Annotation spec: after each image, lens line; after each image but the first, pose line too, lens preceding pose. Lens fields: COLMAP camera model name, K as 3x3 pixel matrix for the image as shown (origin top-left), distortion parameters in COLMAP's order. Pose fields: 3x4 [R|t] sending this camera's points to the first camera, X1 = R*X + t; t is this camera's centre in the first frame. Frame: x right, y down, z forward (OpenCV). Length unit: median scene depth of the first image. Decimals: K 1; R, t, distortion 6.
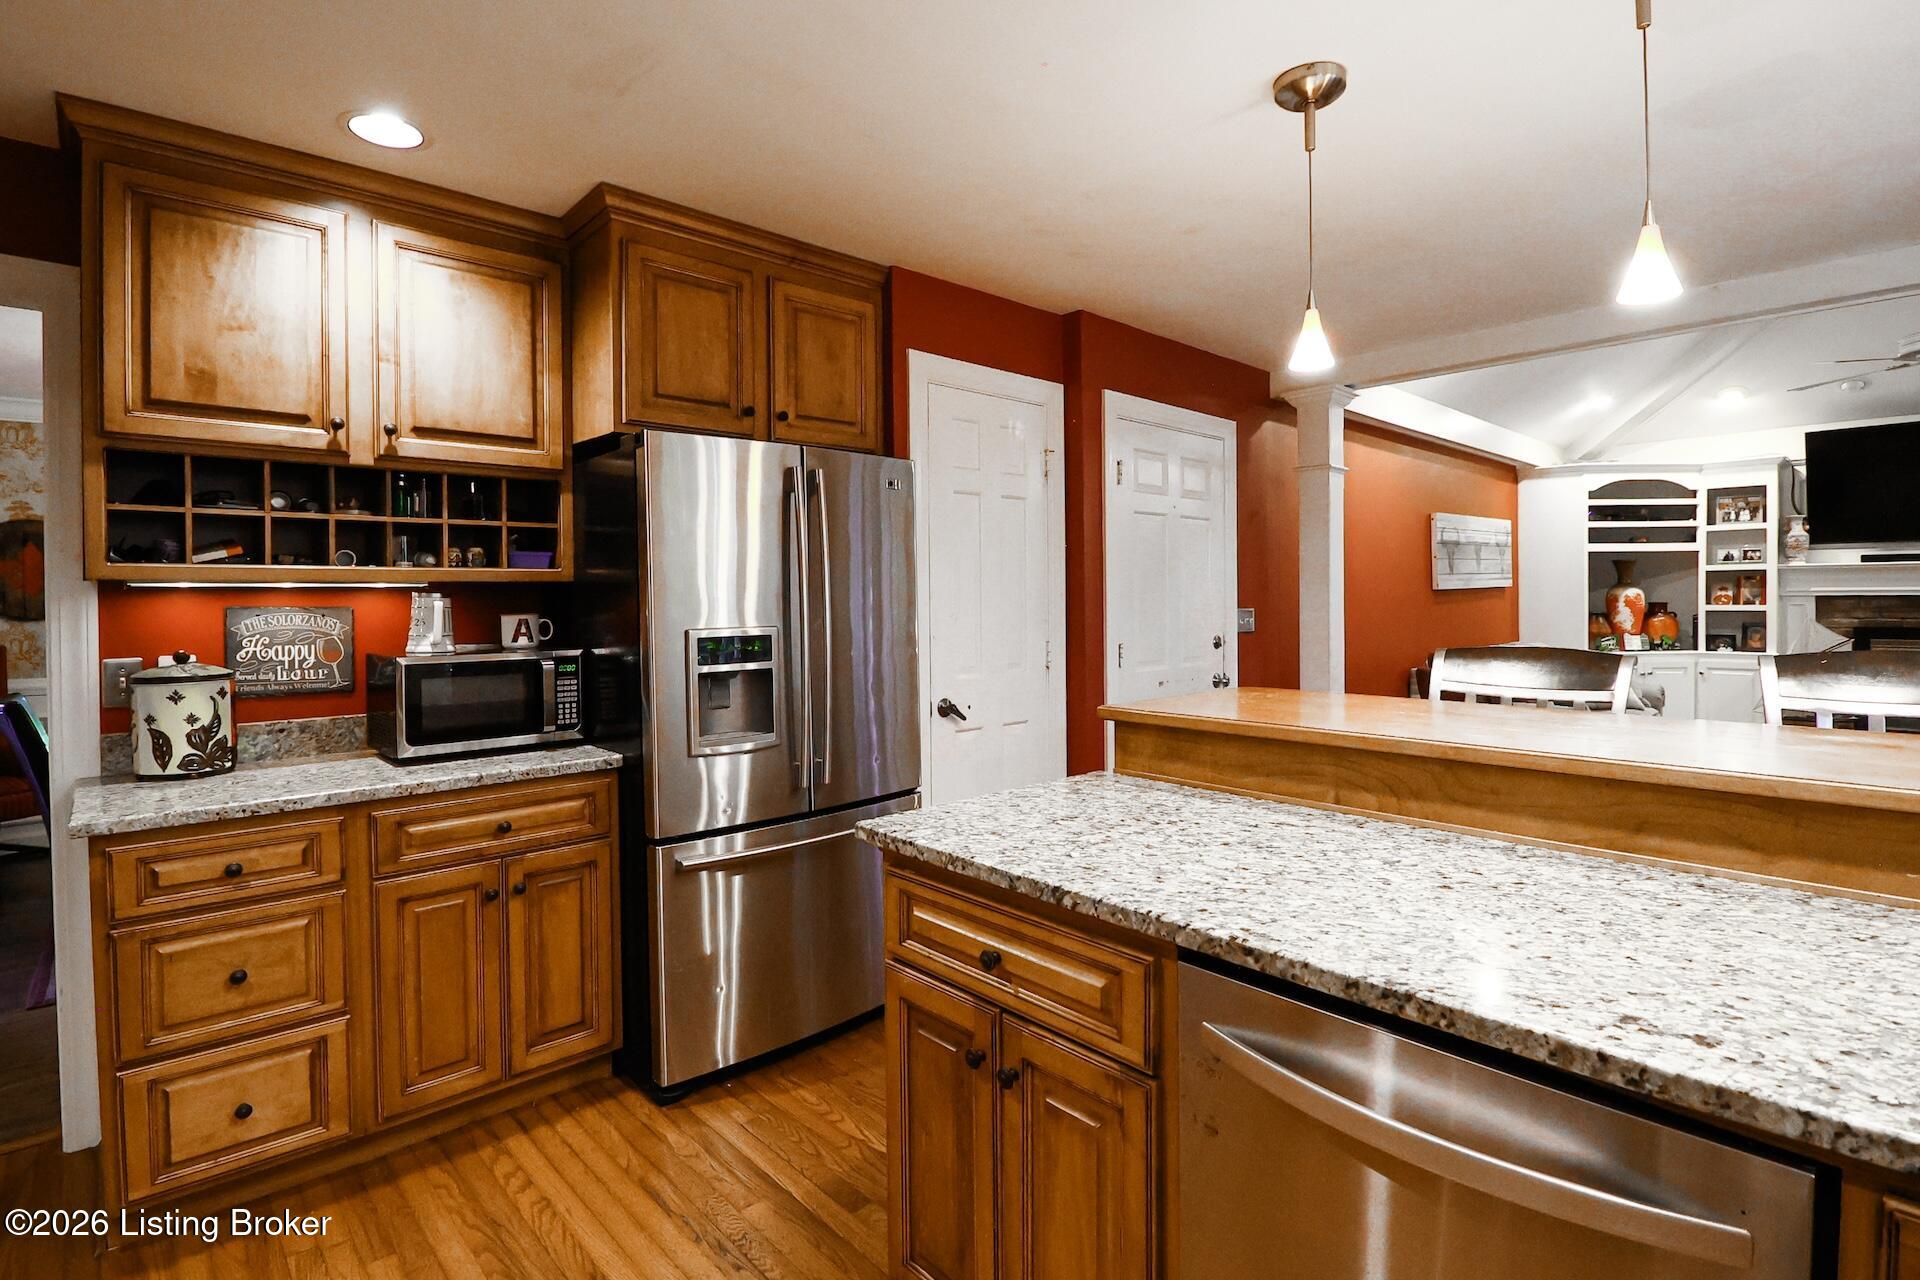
lens RADIAL K [[904.5, 0, 940.2], [0, 904.5, 631.3], [0, 0, 1]] dist [-0.015245, -0.002837]
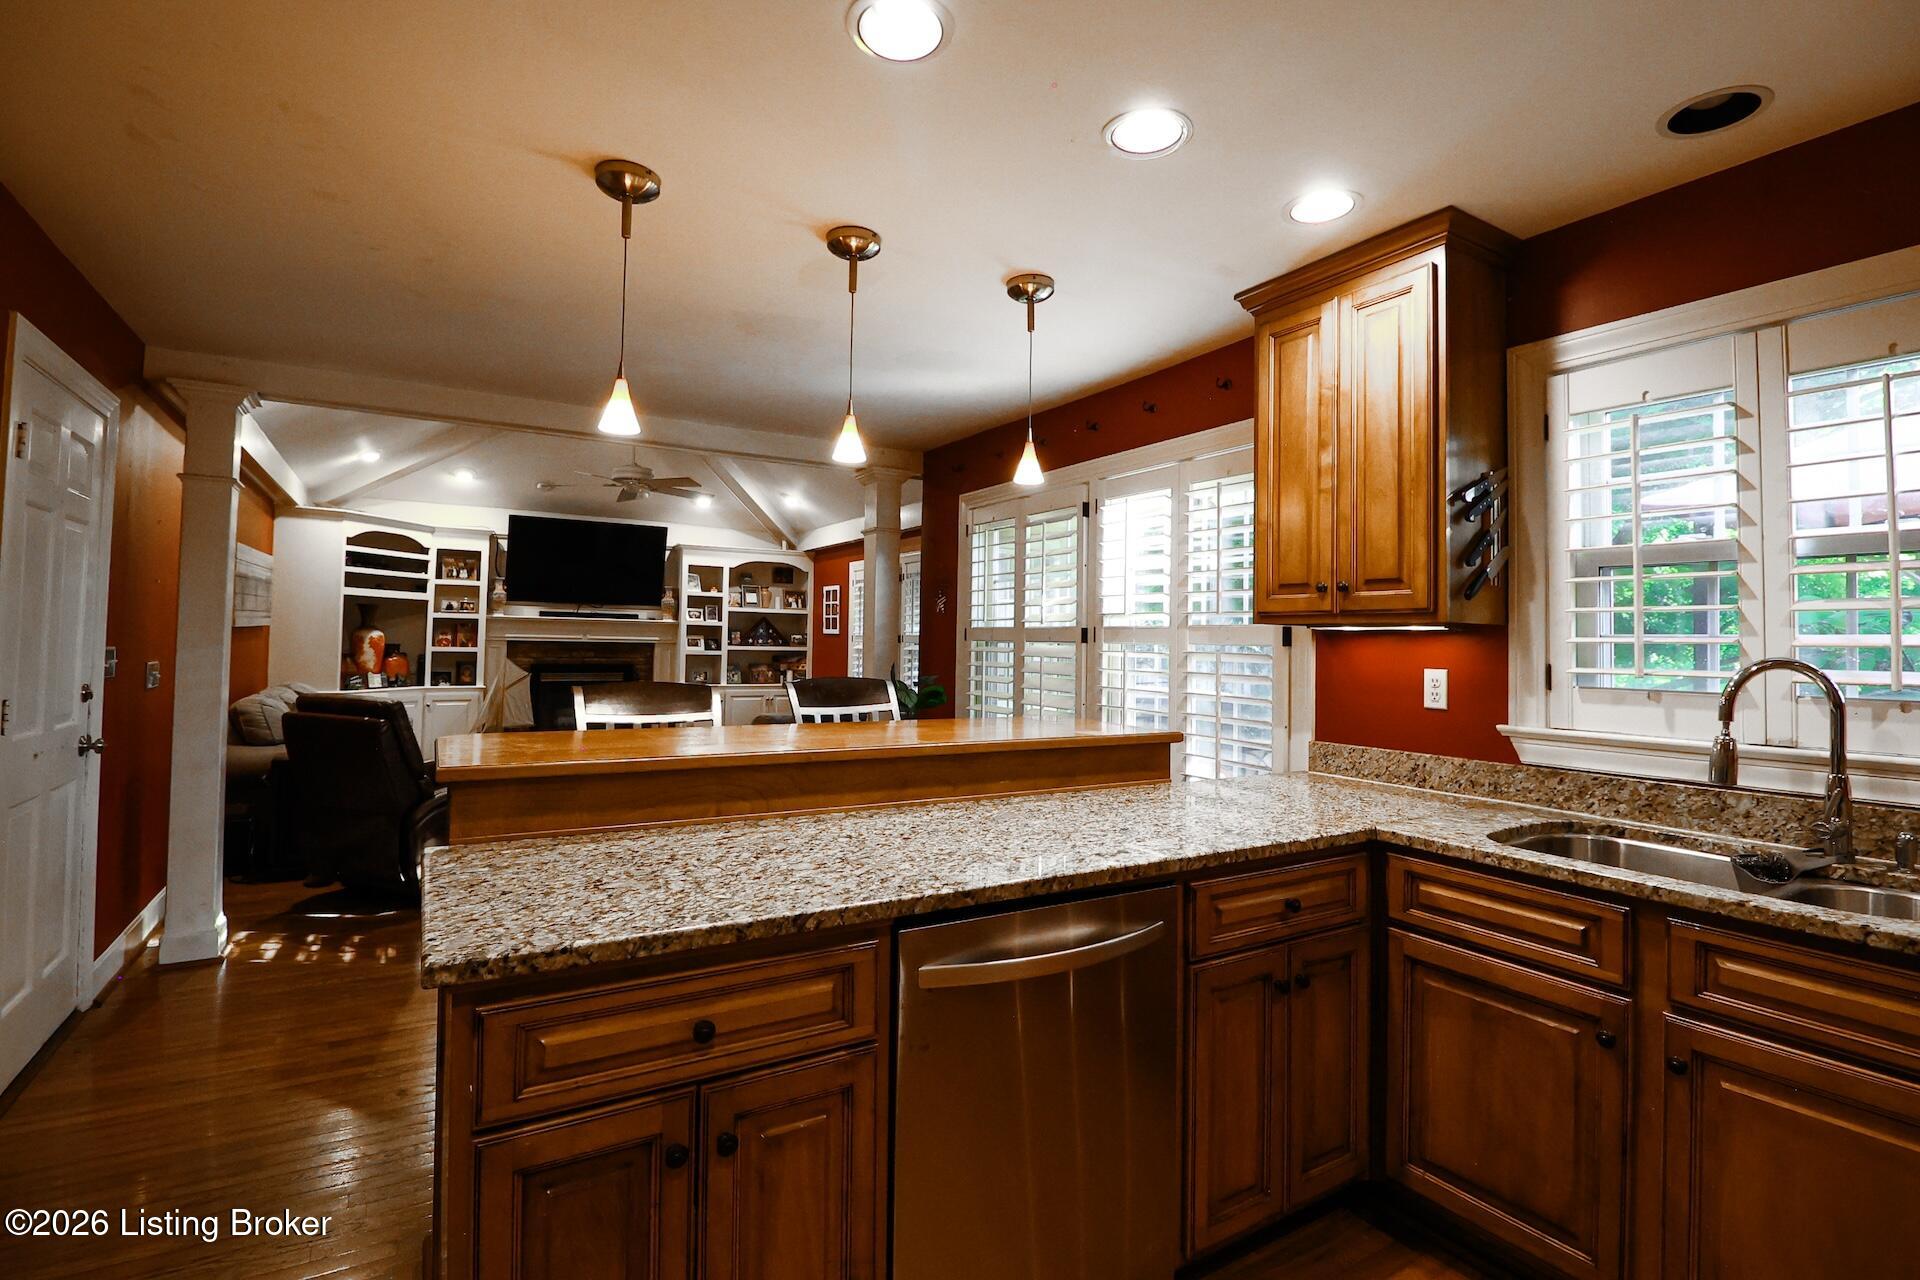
lens RADIAL K [[904.5, 0, 941.5], [0, 904.5, 629.8], [0, 0, 1]] dist [-0.015245, -0.002837]
pose [[0.182414, 0.028195, 0.982817, -0.189328], [0.016523, 0.999360, -0.031736, -0.003302], [-0.983083, 0.022028, 0.181831, 0.134725]]
